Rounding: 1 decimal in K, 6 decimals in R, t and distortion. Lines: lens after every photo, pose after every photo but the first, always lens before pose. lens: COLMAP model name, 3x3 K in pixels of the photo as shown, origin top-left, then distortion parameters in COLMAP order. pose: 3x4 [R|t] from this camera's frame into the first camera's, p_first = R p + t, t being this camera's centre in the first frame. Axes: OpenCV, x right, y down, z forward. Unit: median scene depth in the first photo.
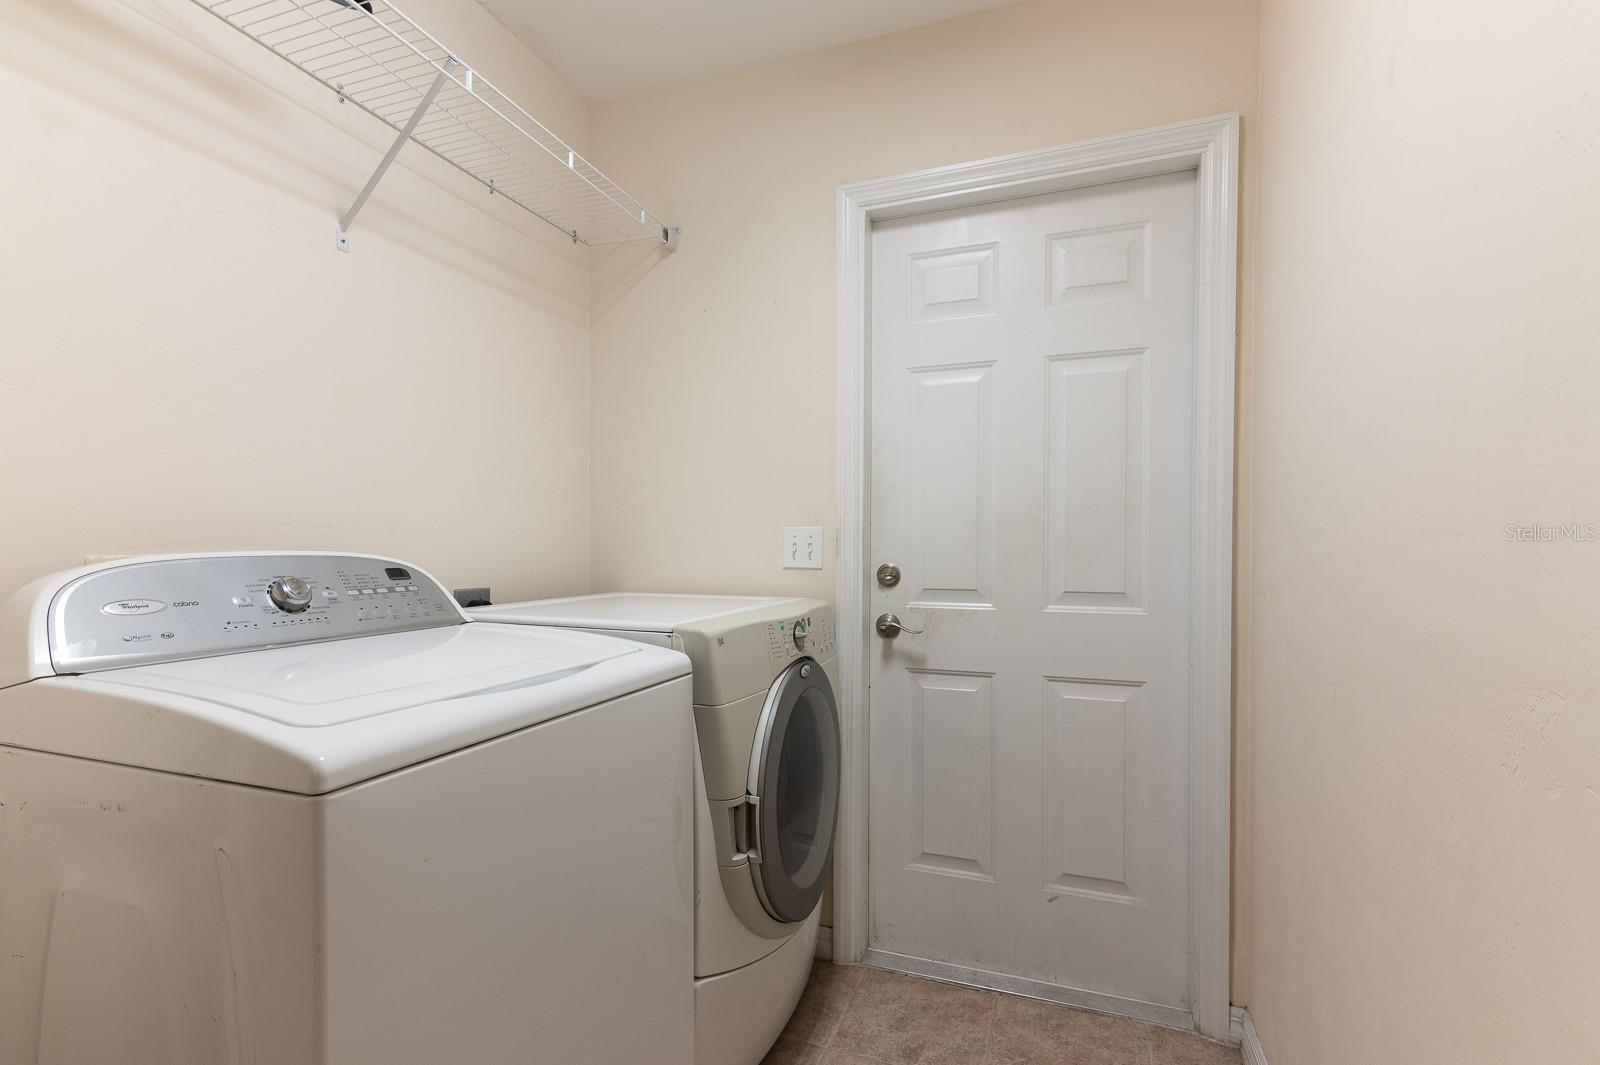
lens RADIAL K [[745.6, 0, 795.4], [0, 745.6, 547.2], [0, 0, 1]] dist [0.011958, -0.000680]
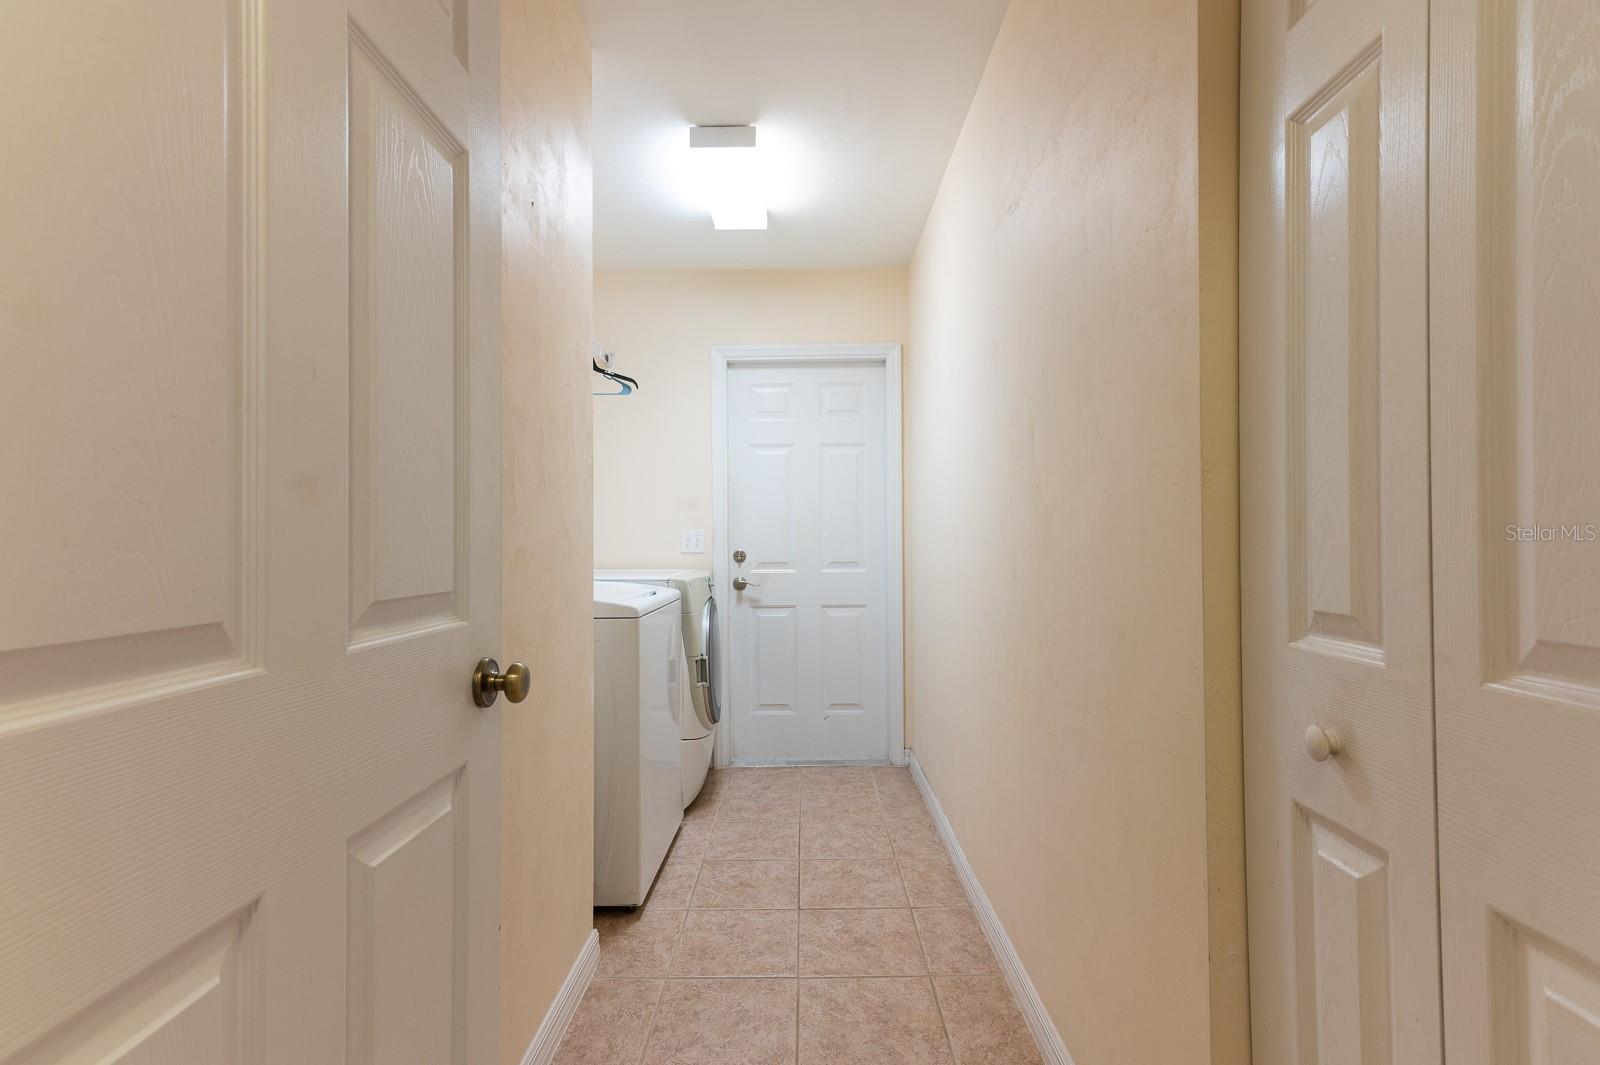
lens RADIAL K [[725.5, 0, 800.0], [0, 725.5, 532.5], [0, 0, 1]] dist [0.016009, -0.000649]
pose [[0.938961, -0.009272, 0.343899, -0.370477], [0.014127, 0.999833, -0.011613, 0.002898], [-0.343733, 0.015762, 0.938935, -0.772496]]
